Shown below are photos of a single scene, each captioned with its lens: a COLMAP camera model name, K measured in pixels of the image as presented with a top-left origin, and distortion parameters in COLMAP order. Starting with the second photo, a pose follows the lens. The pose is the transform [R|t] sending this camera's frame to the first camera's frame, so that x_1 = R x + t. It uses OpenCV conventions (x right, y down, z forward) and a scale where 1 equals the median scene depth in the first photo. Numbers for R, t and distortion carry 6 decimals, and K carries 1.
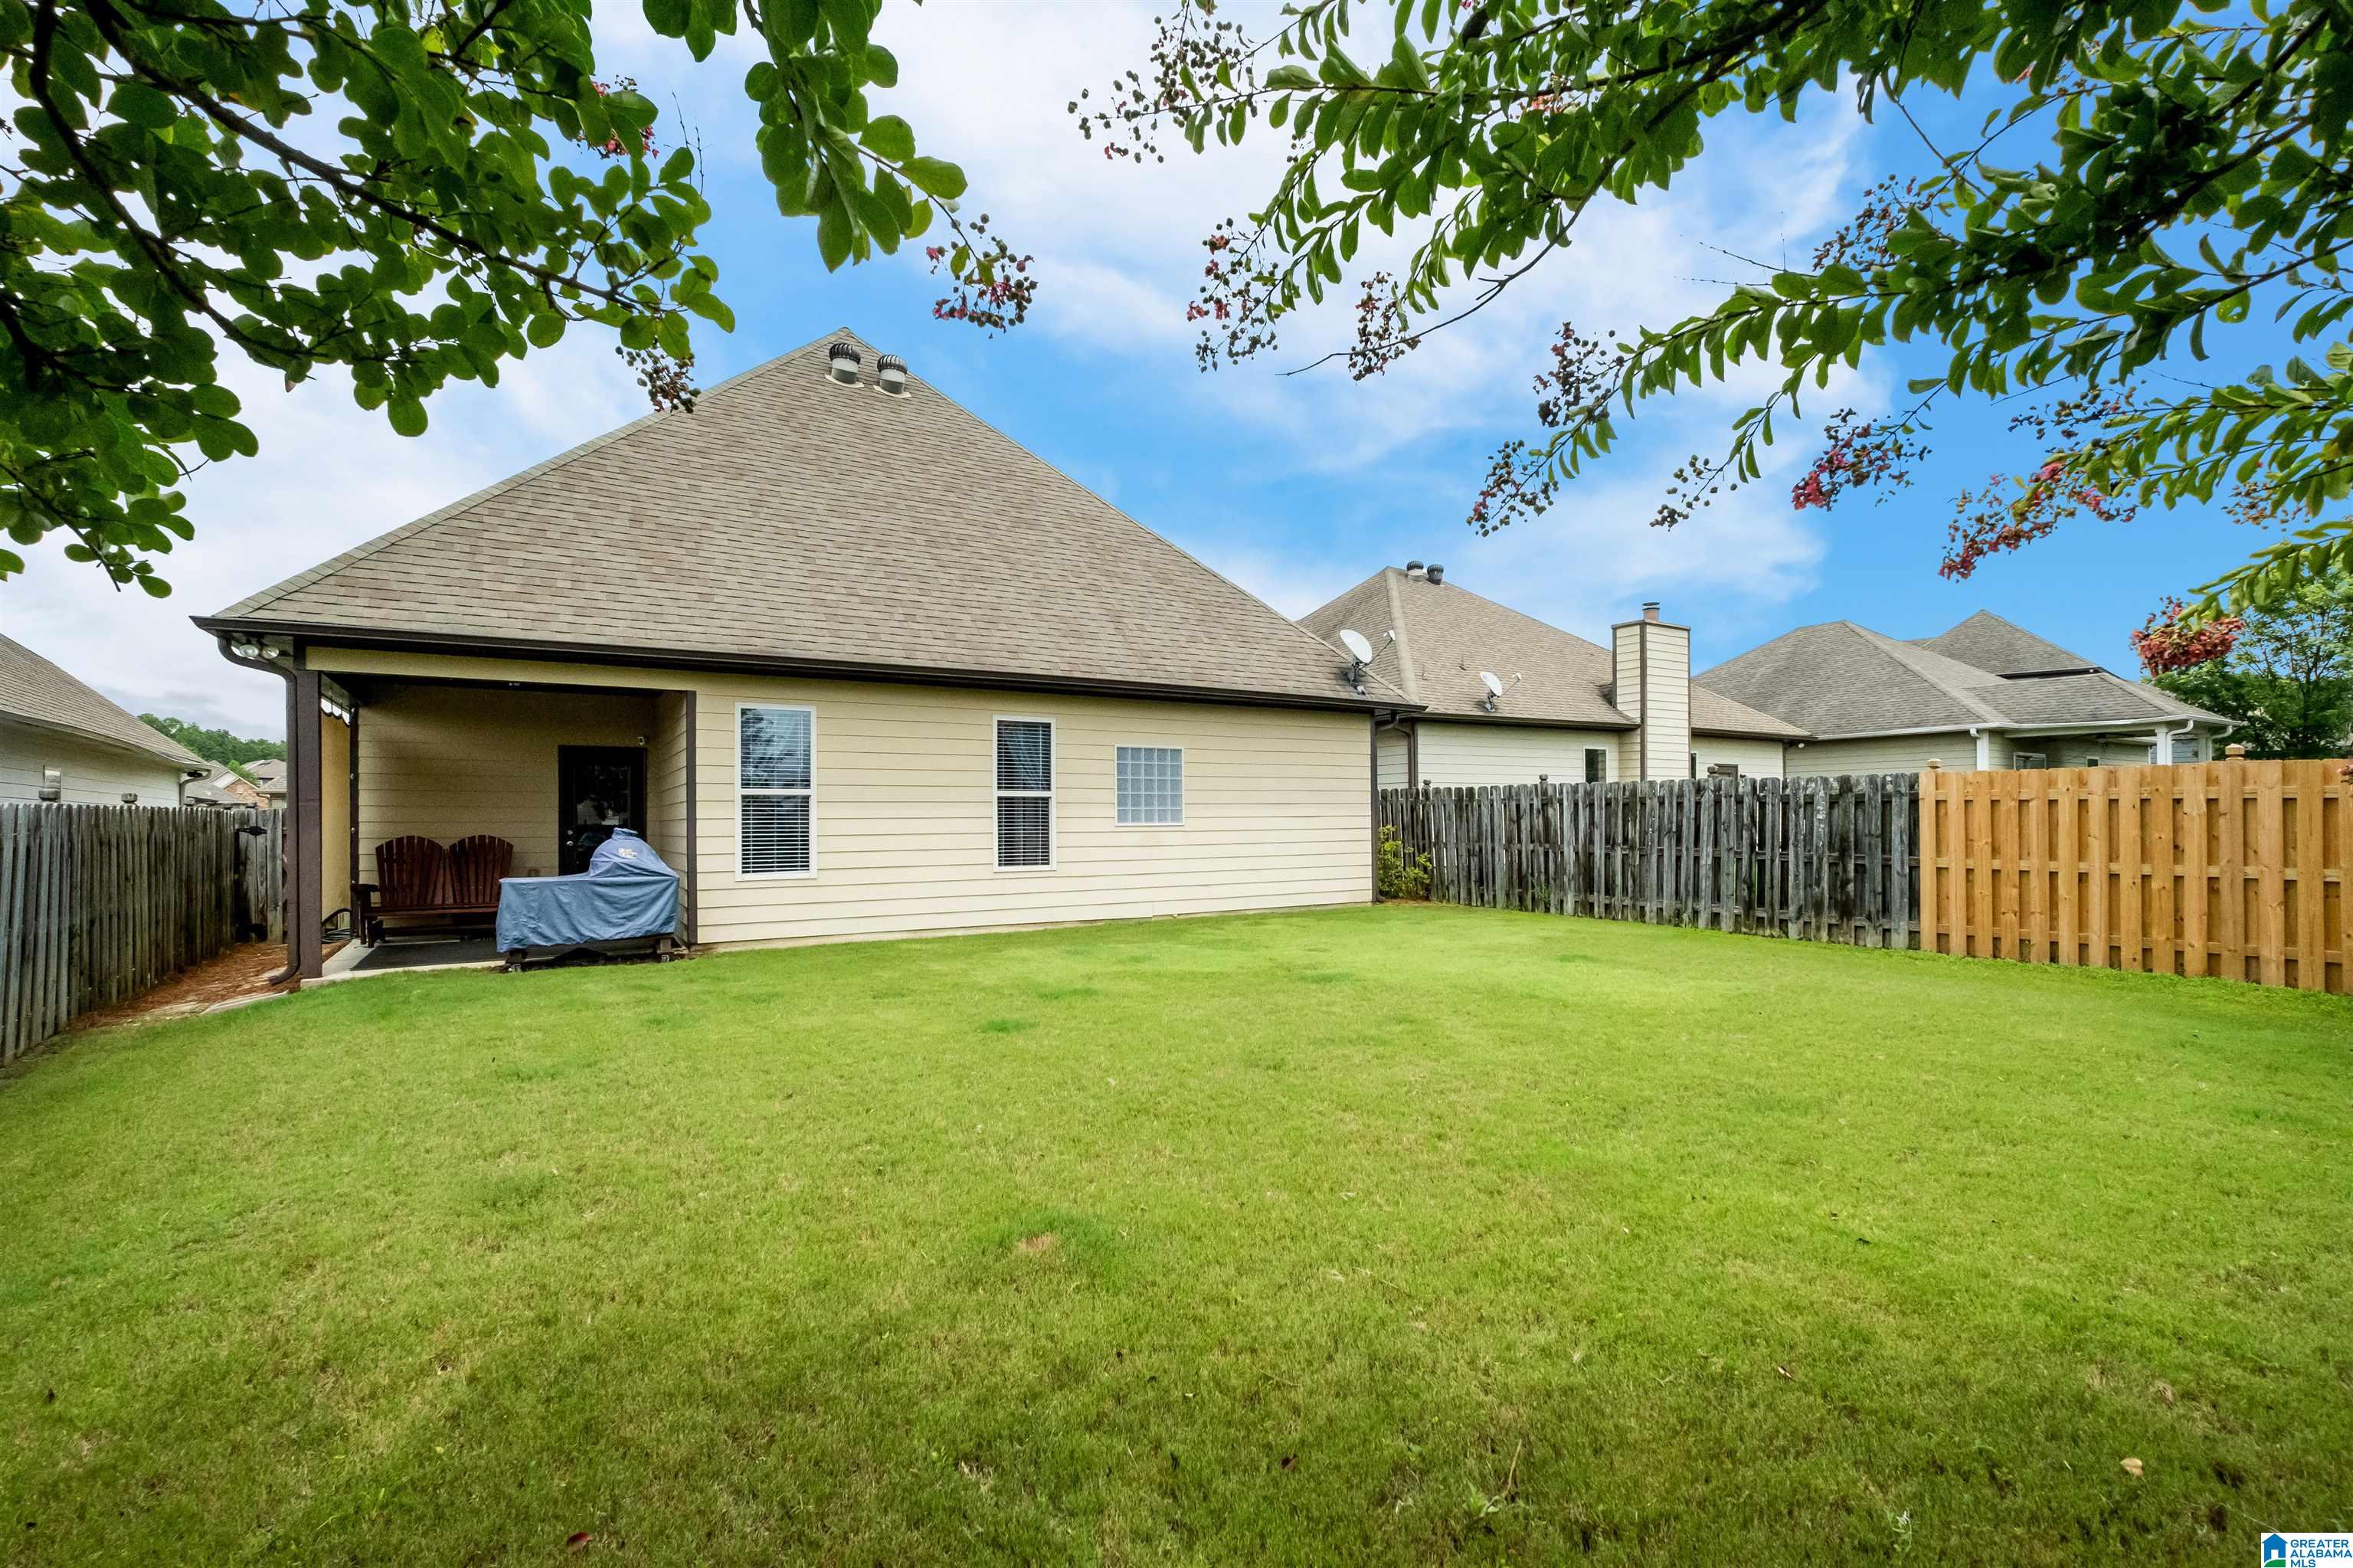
lens RADIAL K [[1028.2, 0, 1194.3], [0, 1028.2, 803.8], [0, 0, 1]] dist [-0.004801, -0.000193]
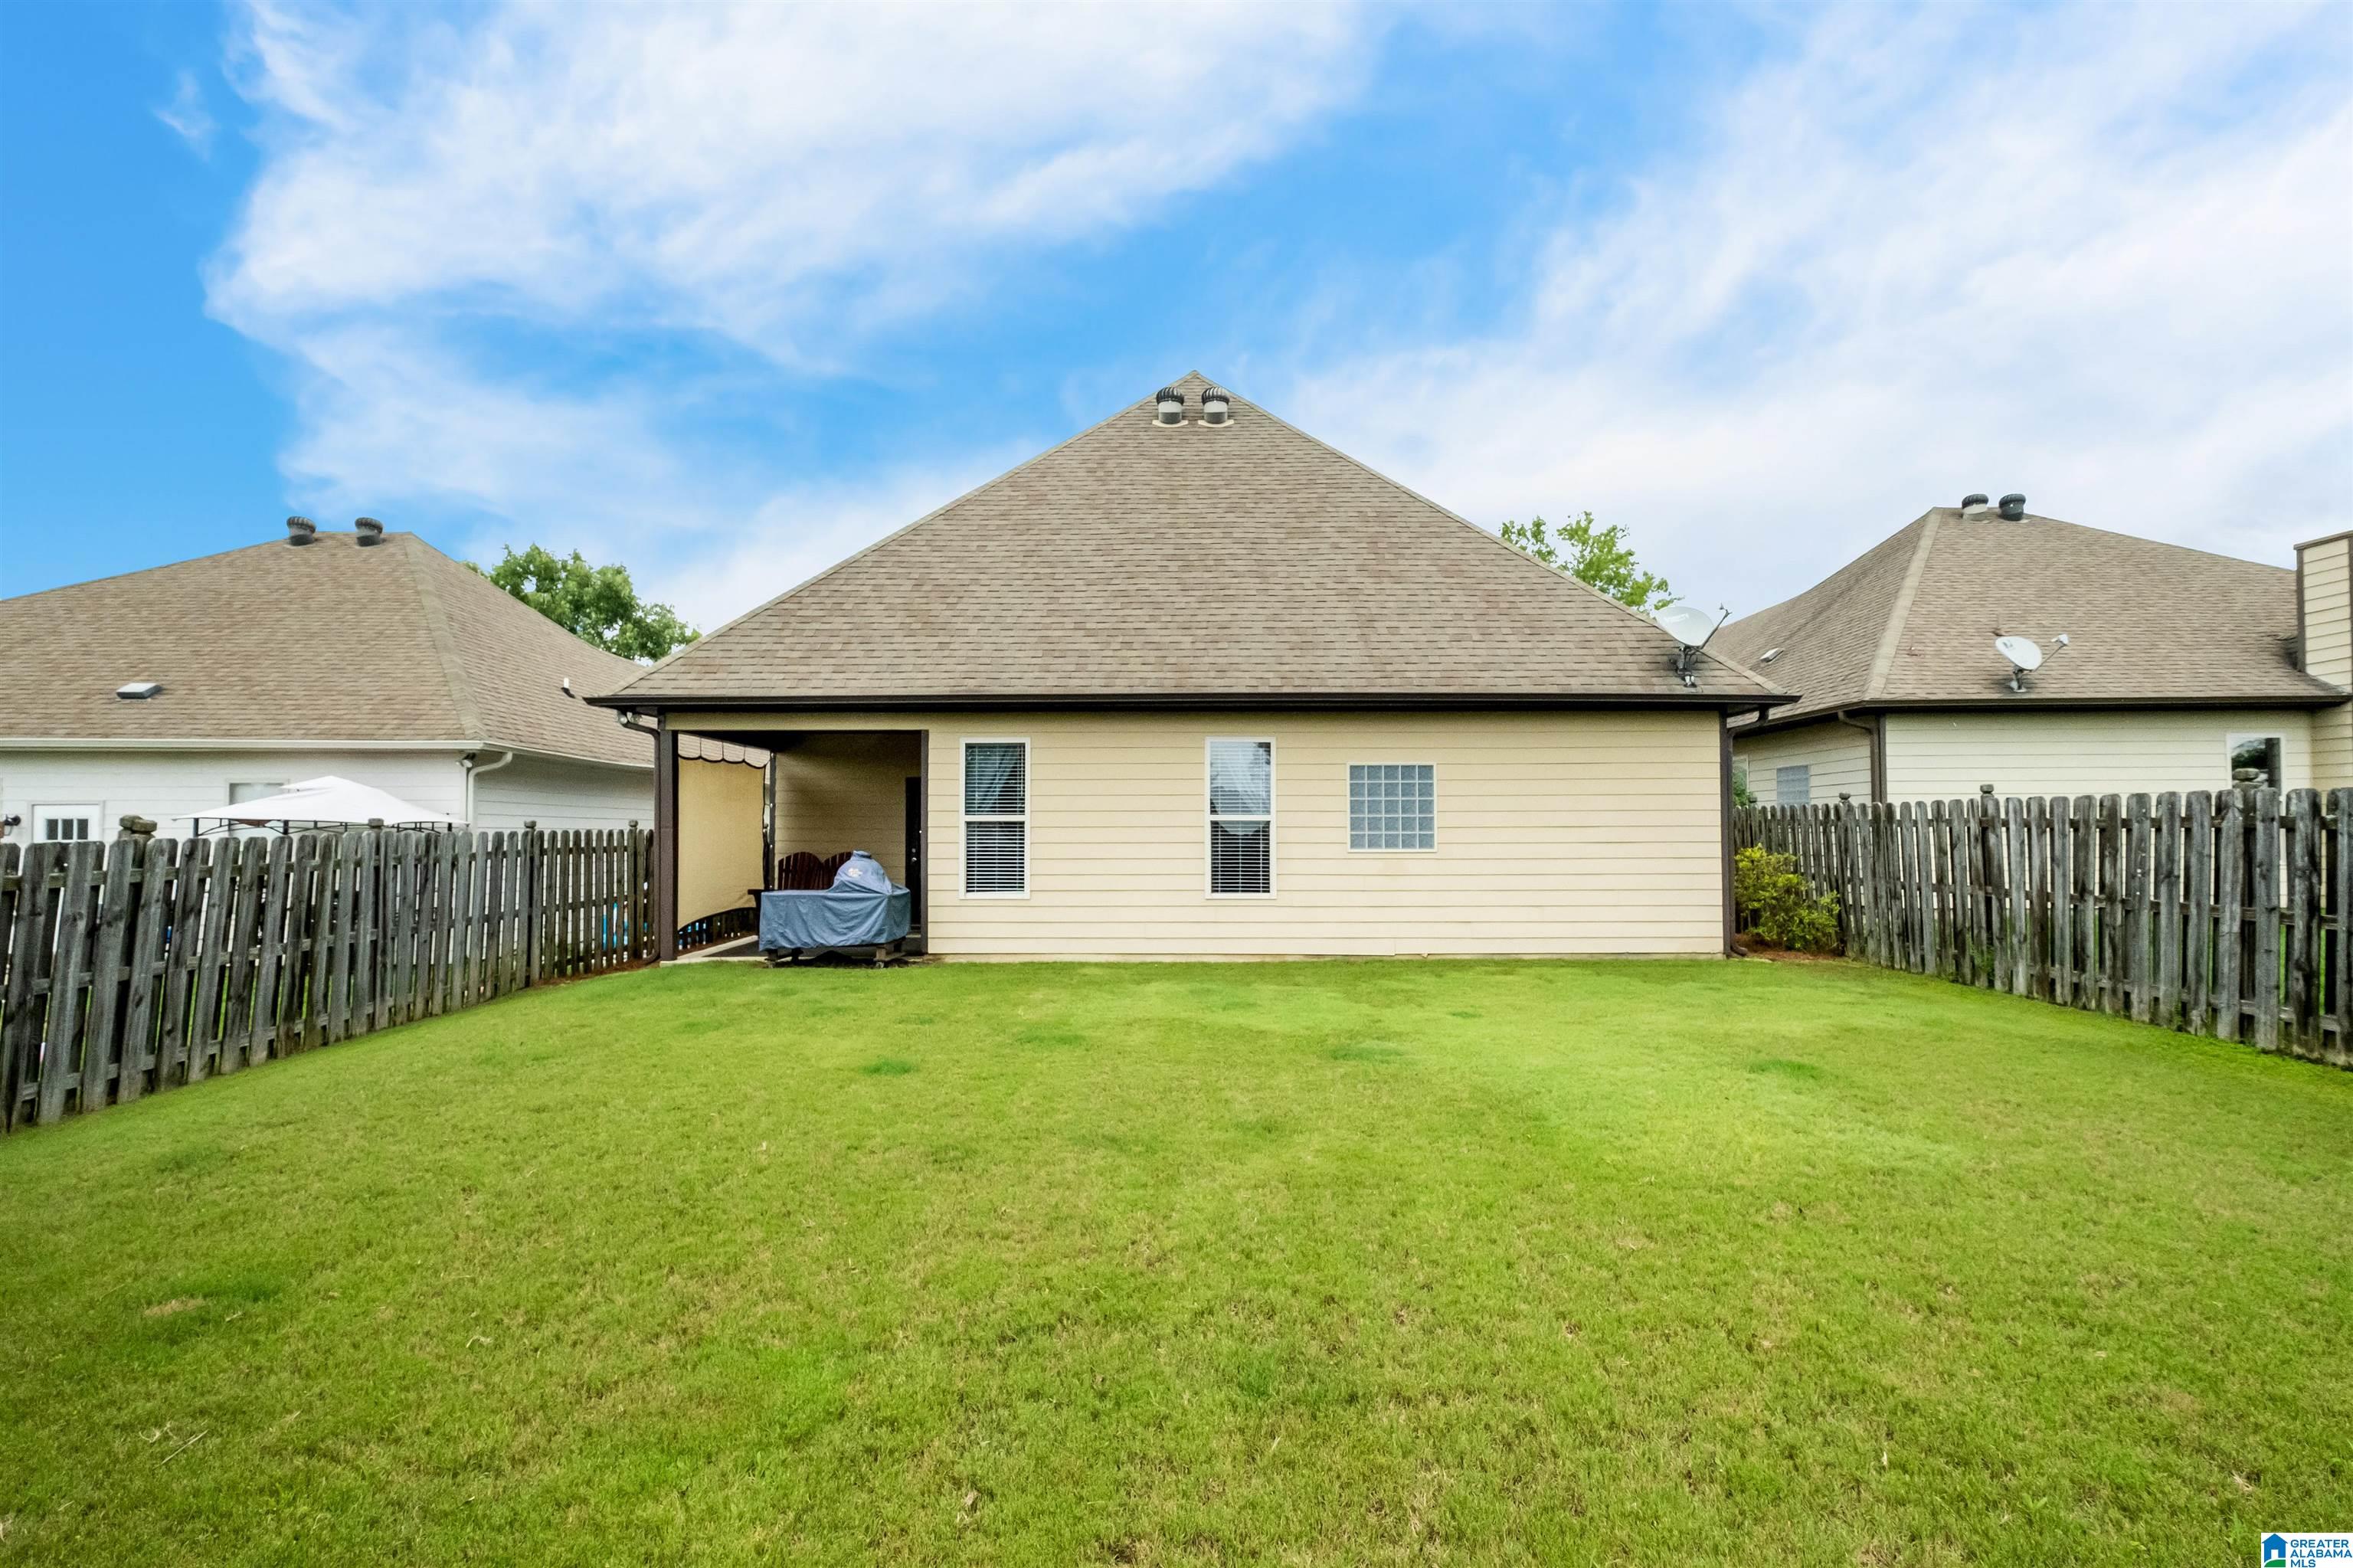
lens RADIAL K [[1028.2, 0, 1199.1], [0, 1028.2, 798.5], [0, 0, 1]] dist [-0.004801, -0.000193]
pose [[0.844739, -0.011964, -0.535044, 0.318763], [0.003612, 0.999855, -0.016655, -0.012087], [0.535166, 0.012137, 0.844660, 0.174900]]
